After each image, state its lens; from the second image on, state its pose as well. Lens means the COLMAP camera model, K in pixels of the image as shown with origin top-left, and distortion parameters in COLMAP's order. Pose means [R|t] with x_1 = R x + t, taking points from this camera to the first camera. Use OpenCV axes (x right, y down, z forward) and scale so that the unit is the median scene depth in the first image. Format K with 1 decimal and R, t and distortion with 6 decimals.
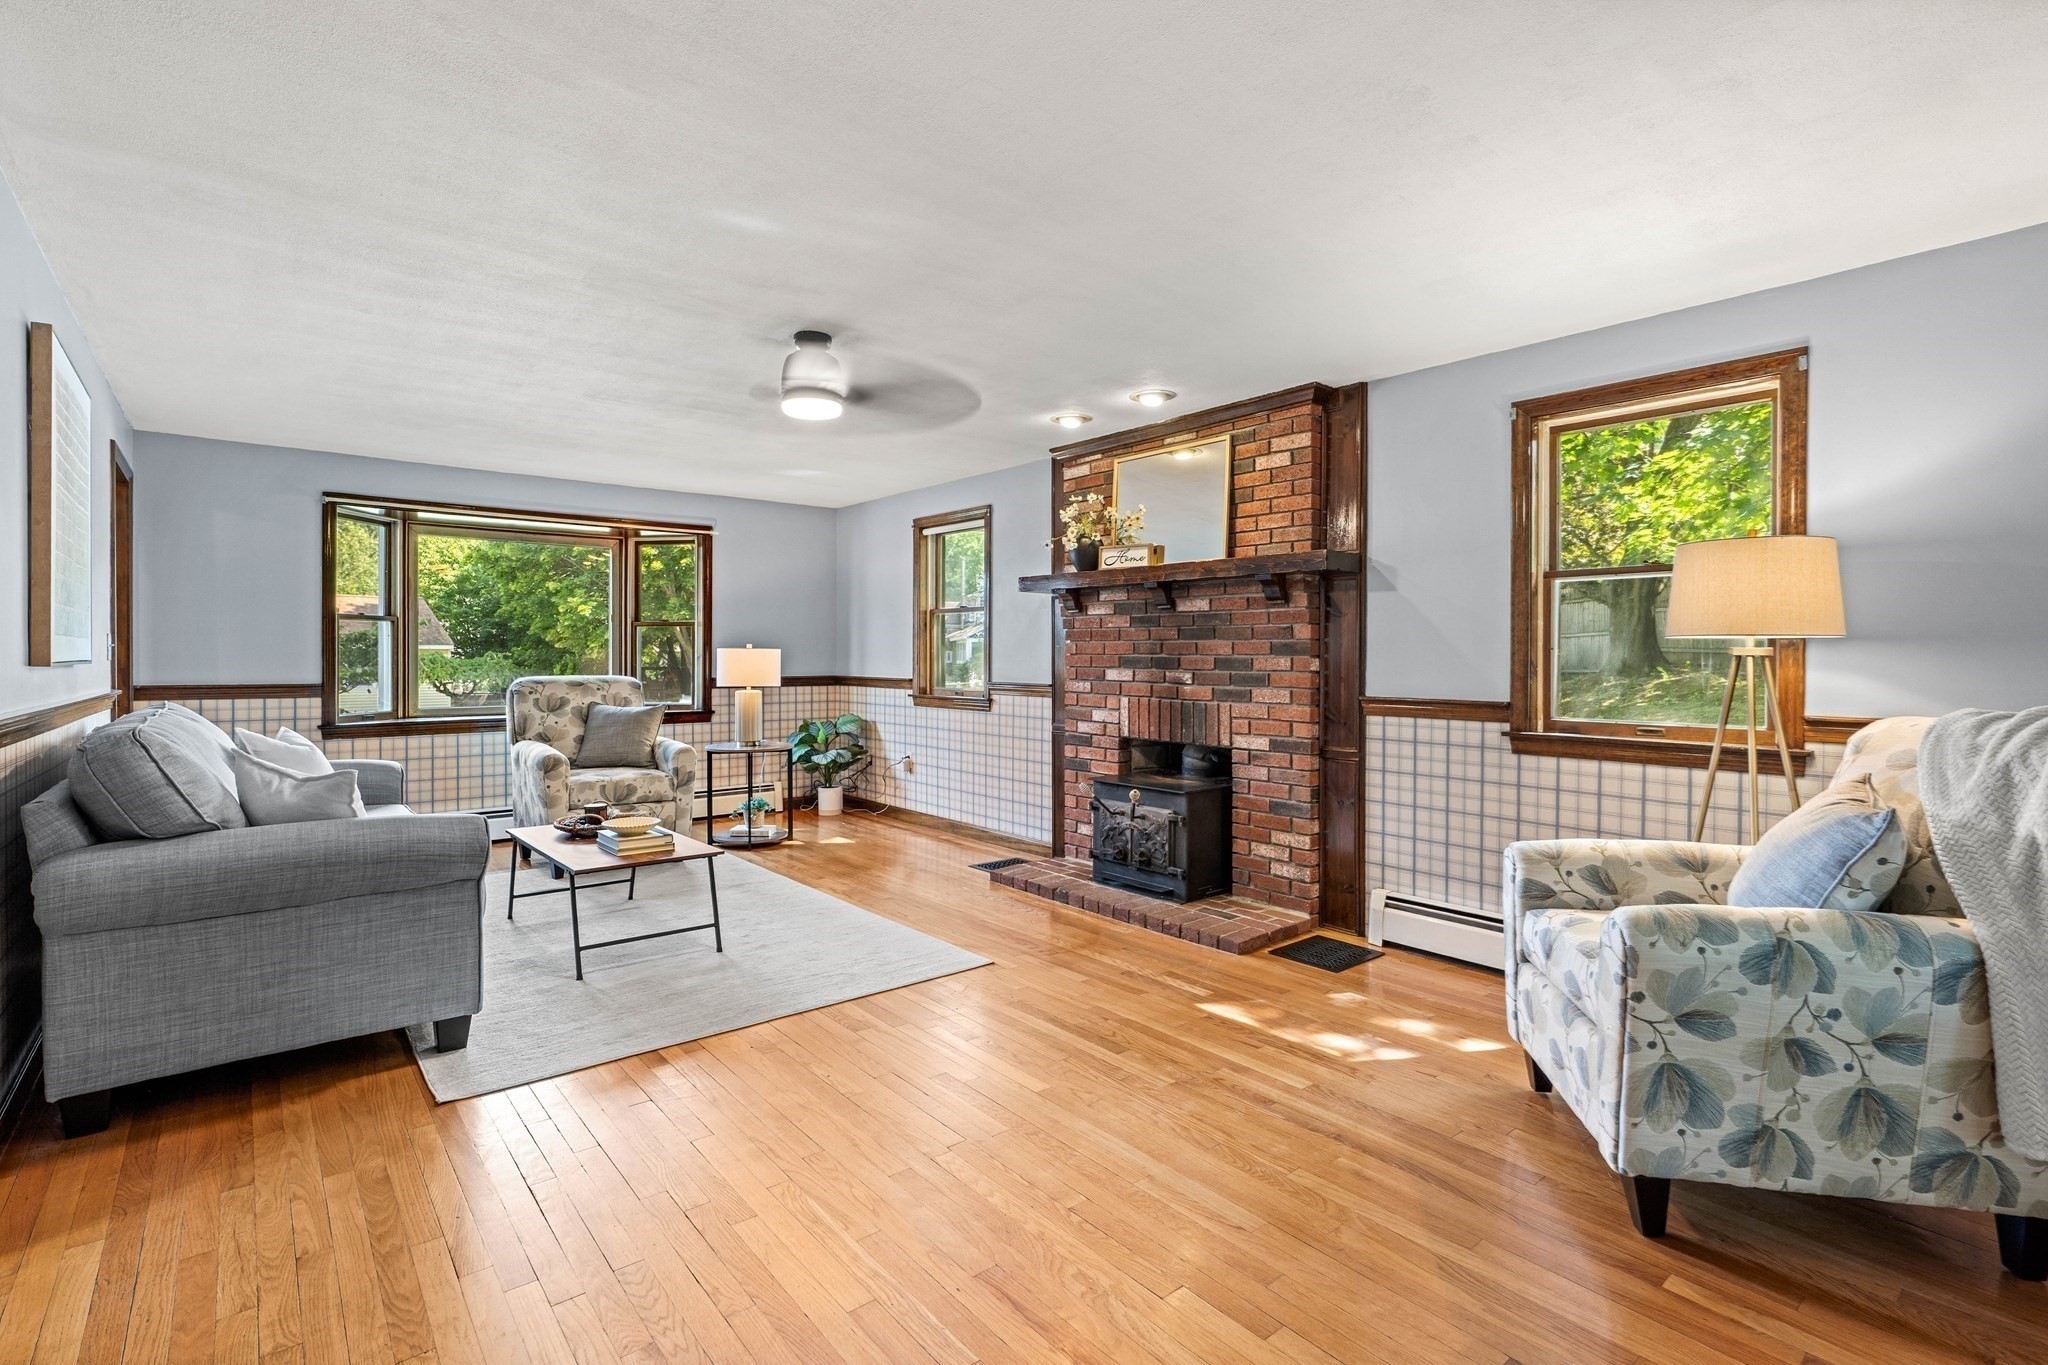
lens RADIAL K [[935.7, 0, 1029.3], [0, 935.7, 669.8], [0, 0, 1]] dist [-0.007539, 0.004229]
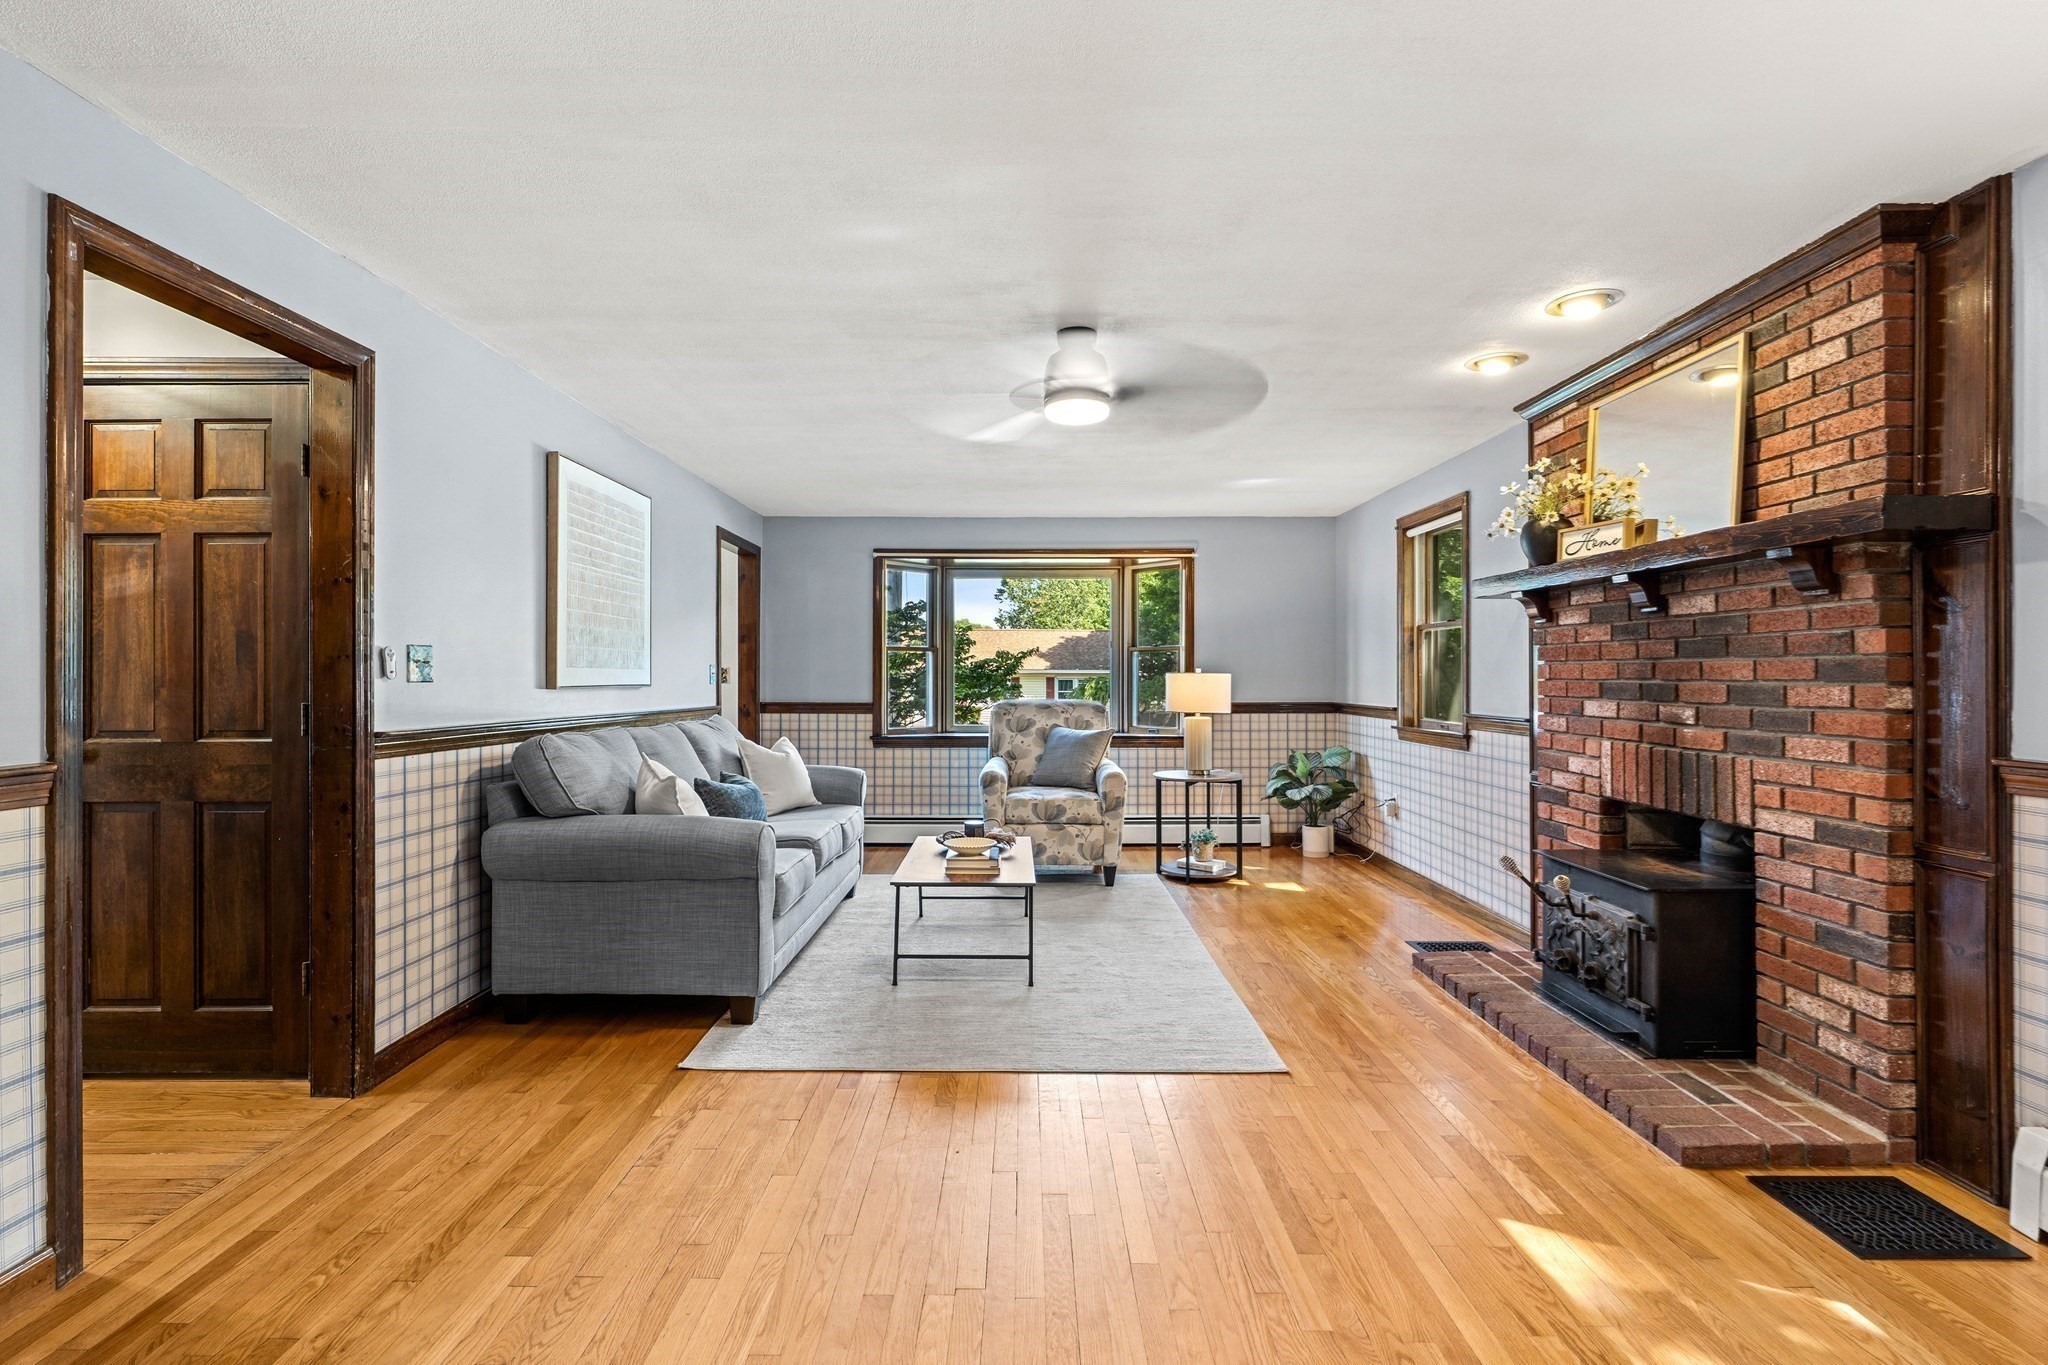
lens RADIAL K [[935.7, 0, 1022.3], [0, 935.7, 681.4], [0, 0, 1]] dist [-0.007539, 0.004229]
pose [[0.768613, 0.001371, -0.639712, 0.251611], [-0.009146, 0.999919, -0.008846, -0.005789], [0.639648, 0.012650, 0.768564, 0.214137]]
